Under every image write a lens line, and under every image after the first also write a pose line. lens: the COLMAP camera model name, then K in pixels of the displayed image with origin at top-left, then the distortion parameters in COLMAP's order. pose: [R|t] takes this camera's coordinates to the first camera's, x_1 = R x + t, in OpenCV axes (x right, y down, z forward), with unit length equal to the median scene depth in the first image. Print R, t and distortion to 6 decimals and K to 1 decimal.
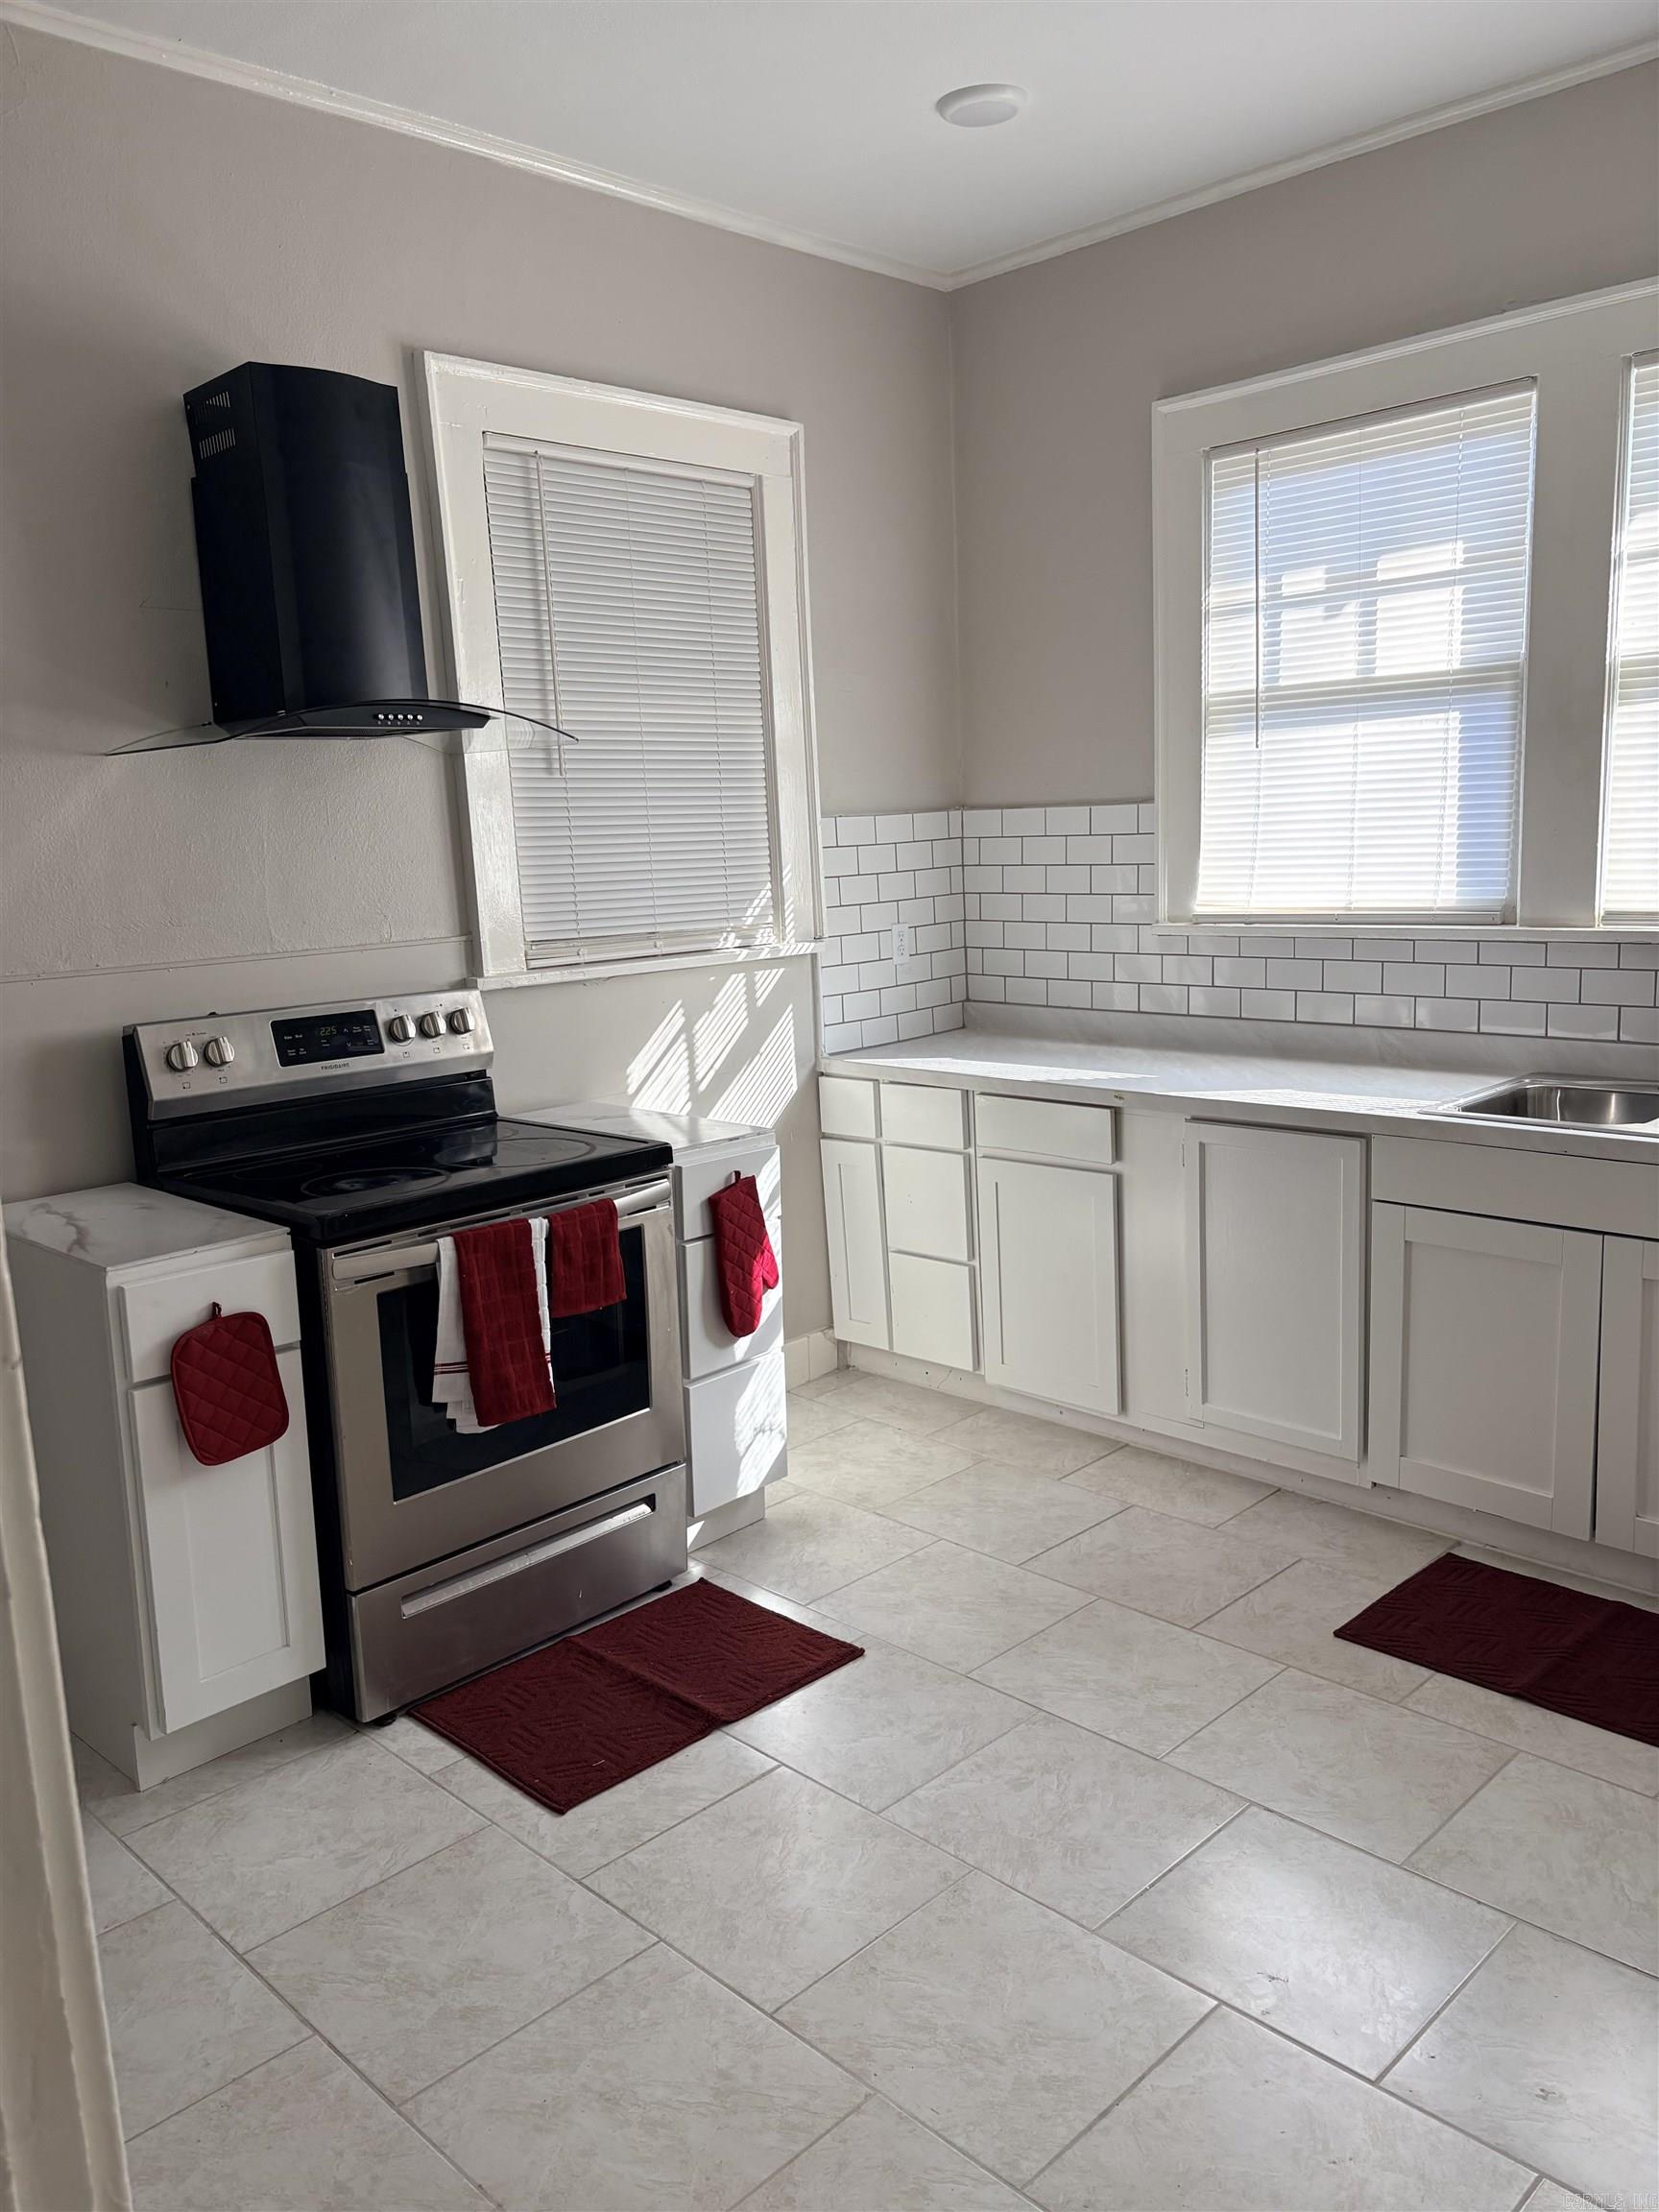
lens RADIAL K [[1668.4, 0, 840.3], [0, 1668.4, 1130.2], [0, 0, 1]] dist [0.007493, -0.008262]
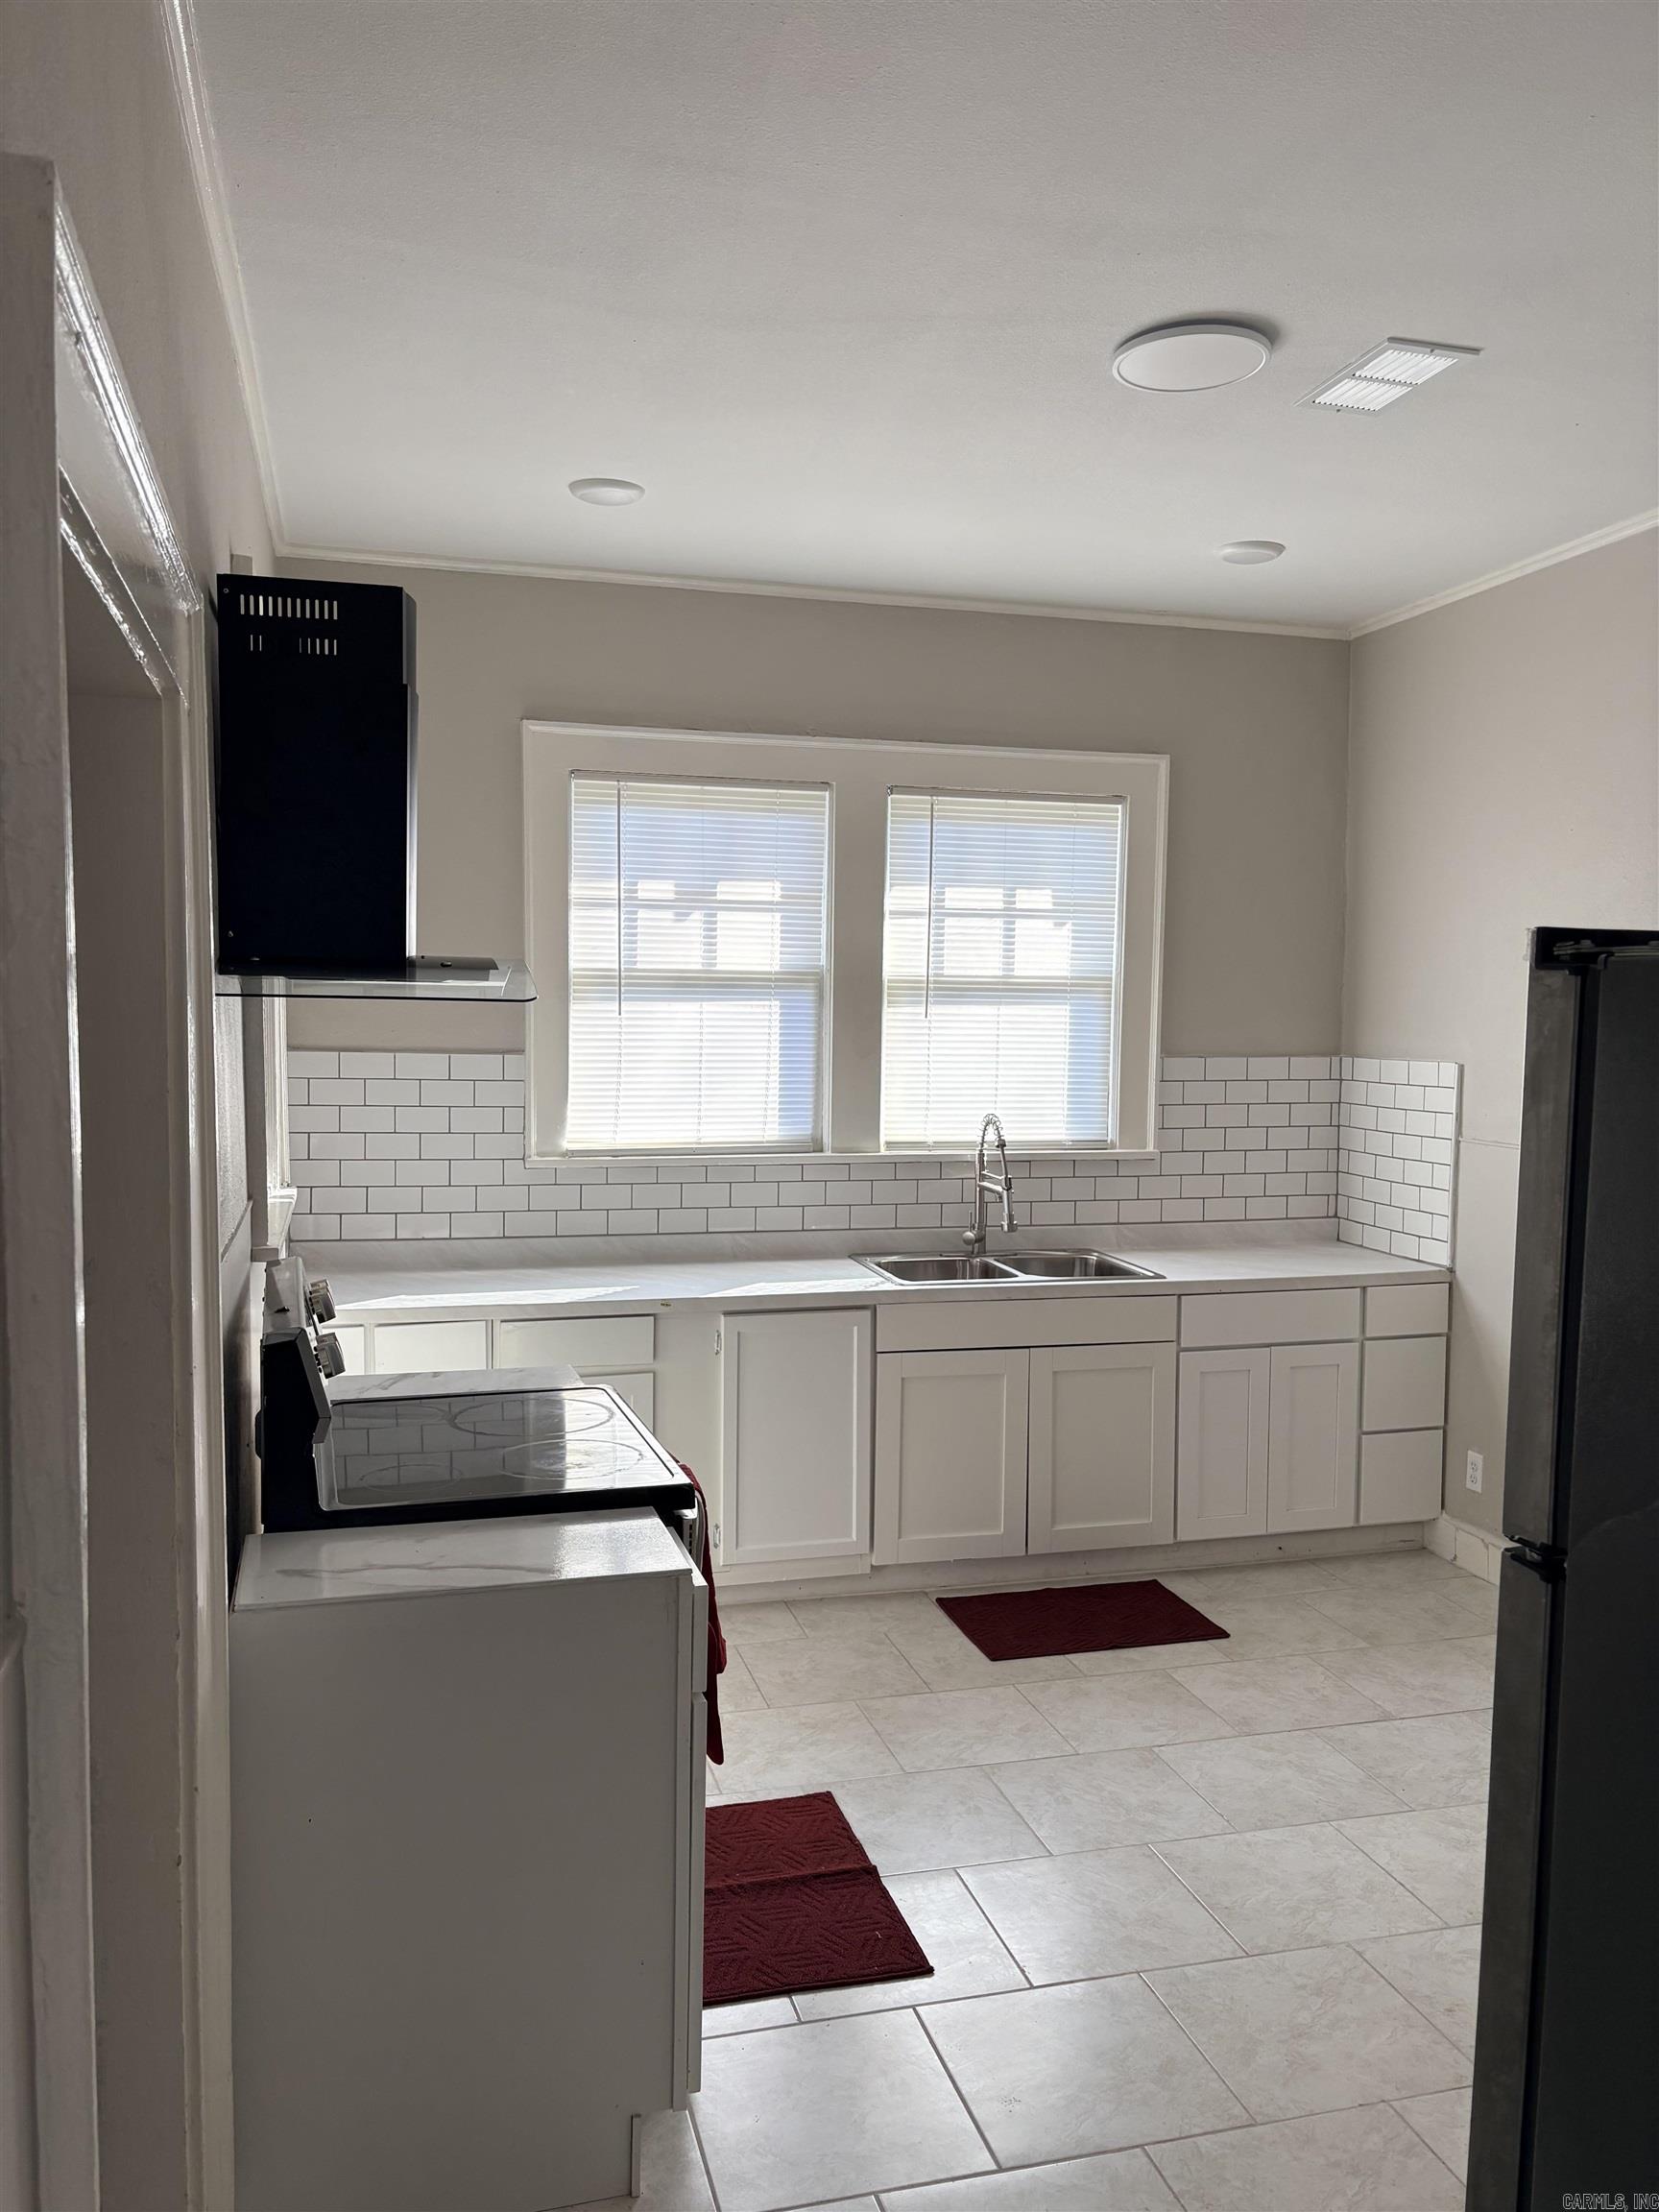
lens RADIAL K [[1668.4, 0, 834.0], [0, 1668.4, 1103.5], [0, 0, 1]] dist [0.007493, -0.008262]
pose [[0.495010, -0.006971, 0.868859, -0.801197], [0.122208, 0.990586, -0.061677, -0.074394], [-0.860250, 0.136712, 0.491202, 0.290105]]
